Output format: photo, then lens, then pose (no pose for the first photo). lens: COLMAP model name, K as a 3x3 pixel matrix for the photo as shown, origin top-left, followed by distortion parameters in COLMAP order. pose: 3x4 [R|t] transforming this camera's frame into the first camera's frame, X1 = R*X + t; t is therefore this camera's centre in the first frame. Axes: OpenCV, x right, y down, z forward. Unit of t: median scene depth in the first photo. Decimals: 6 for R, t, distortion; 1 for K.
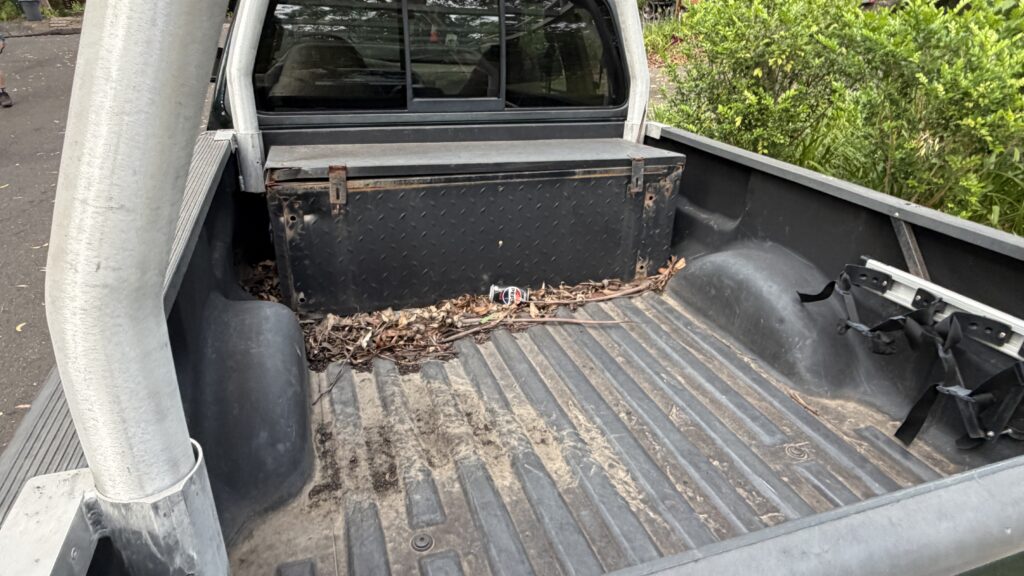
lens RADIAL K [[582.6, 0, 507.4], [0, 582.6, 287.3], [0, 0, 1]] dist [0.008348, 0.000479]
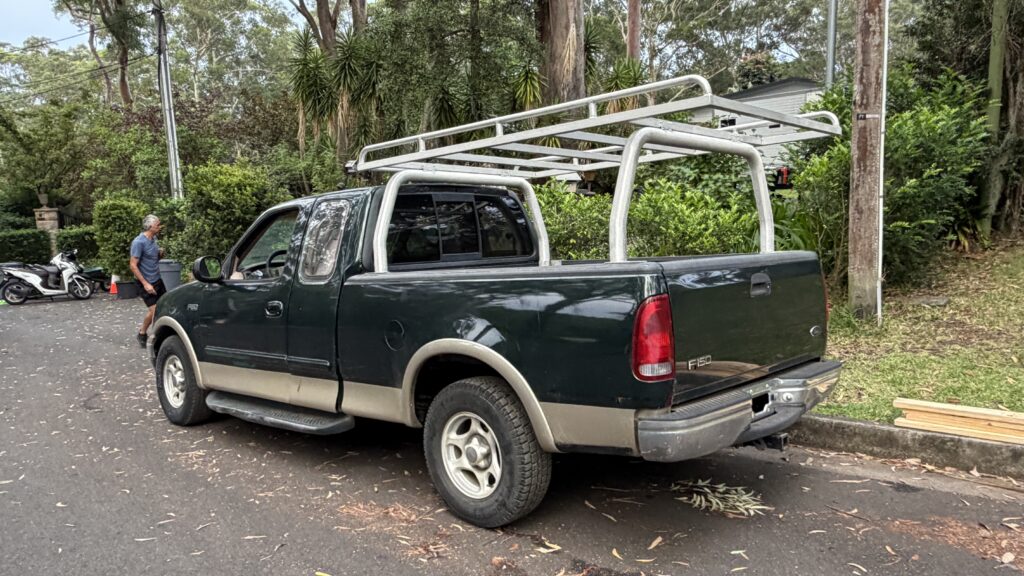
lens RADIAL K [[762.3, 0, 516.9], [0, 762.3, 288.5], [0, 0, 1]] dist [0.018805, 0.004335]
pose [[0.883207, -0.107394, 0.456522, -1.061418], [0.273805, 0.908383, -0.316025, 0.581638], [-0.380757, 0.404114, 0.831695, -0.993751]]
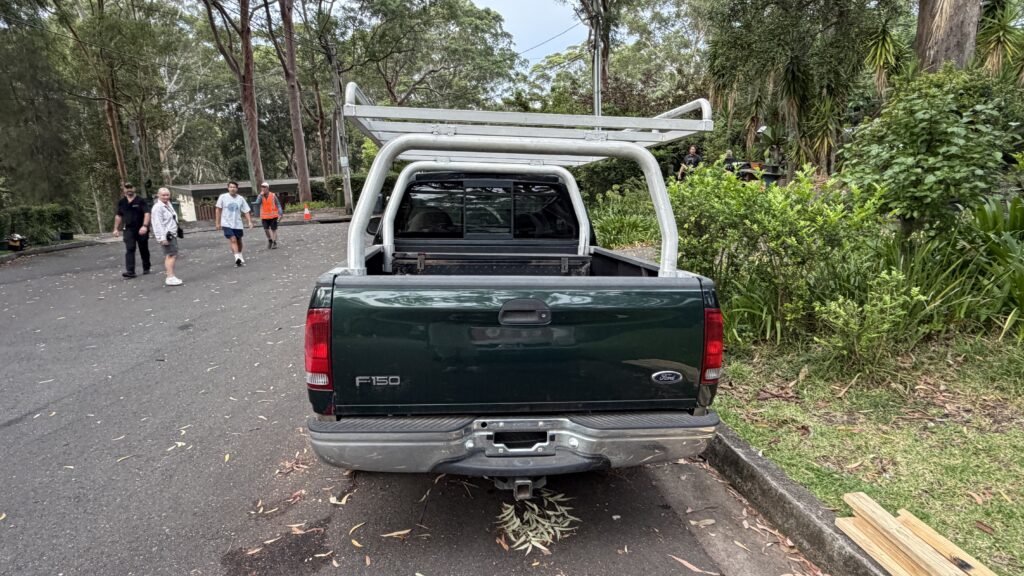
lens RADIAL K [[582.6, 0, 509.6], [0, 582.6, 292.4], [0, 0, 1]] dist [0.008348, 0.000479]
pose [[0.977370, 0.014506, -0.211041, 0.447181], [-0.075411, 0.955992, -0.283535, 0.471041], [0.197641, 0.293033, 0.935452, -0.873083]]
